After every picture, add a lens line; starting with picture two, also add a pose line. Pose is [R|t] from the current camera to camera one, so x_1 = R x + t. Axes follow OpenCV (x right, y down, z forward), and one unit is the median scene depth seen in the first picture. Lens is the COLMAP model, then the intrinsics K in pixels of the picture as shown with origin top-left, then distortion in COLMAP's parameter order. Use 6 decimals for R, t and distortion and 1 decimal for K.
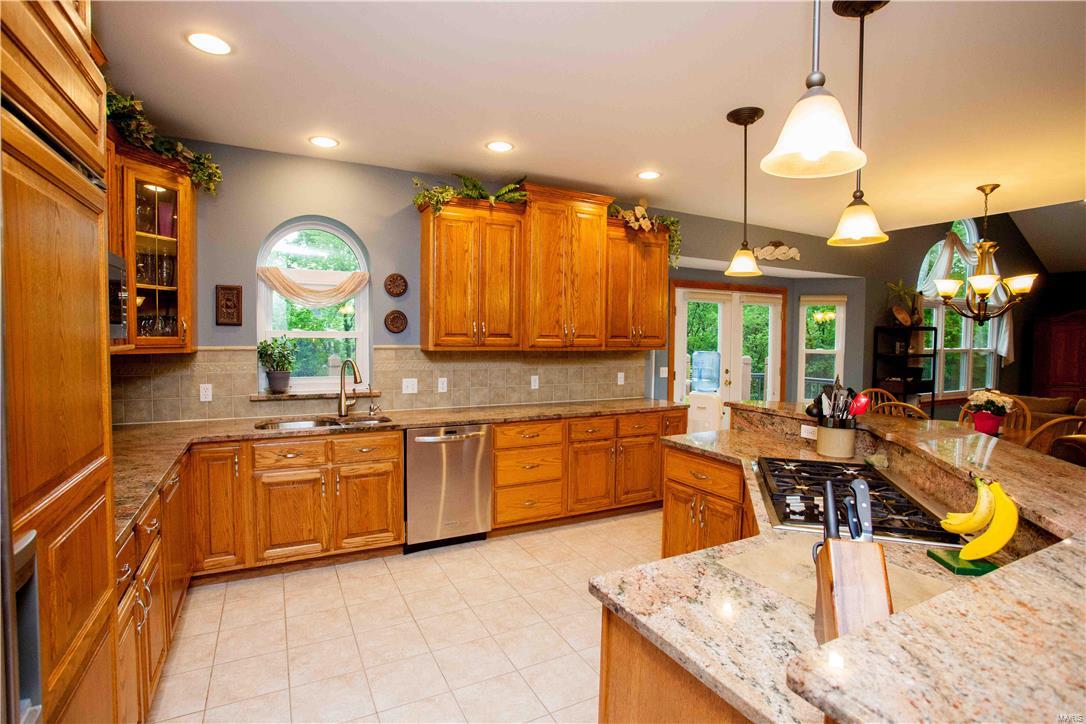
lens RADIAL K [[516.6, 0, 543.0], [0, 516.6, 362.0], [0, 0, 1]] dist [-0.002907, 0.000154]
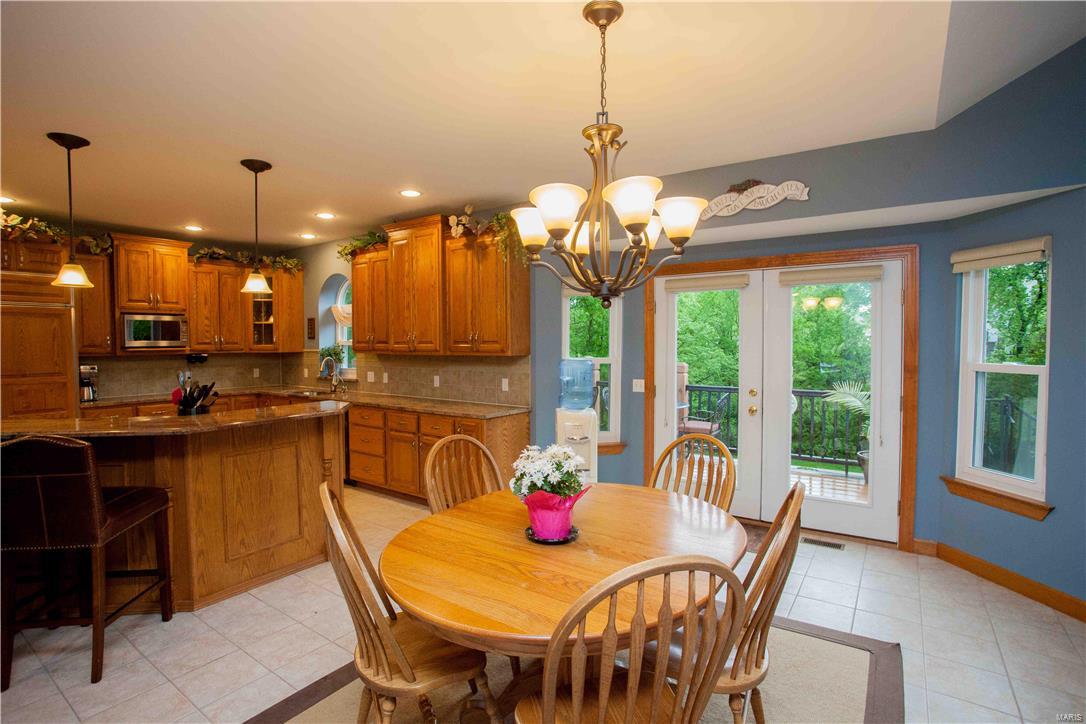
lens RADIAL K [[516.6, 0, 543.0], [0, 516.6, 362.0], [0, 0, 1]] dist [-0.002907, 0.000154]
pose [[0.460421, 0.021418, -0.887442, 1.147731], [-0.036585, 0.999317, 0.005137, -0.020241], [0.886946, 0.030102, 0.460891, 0.664712]]
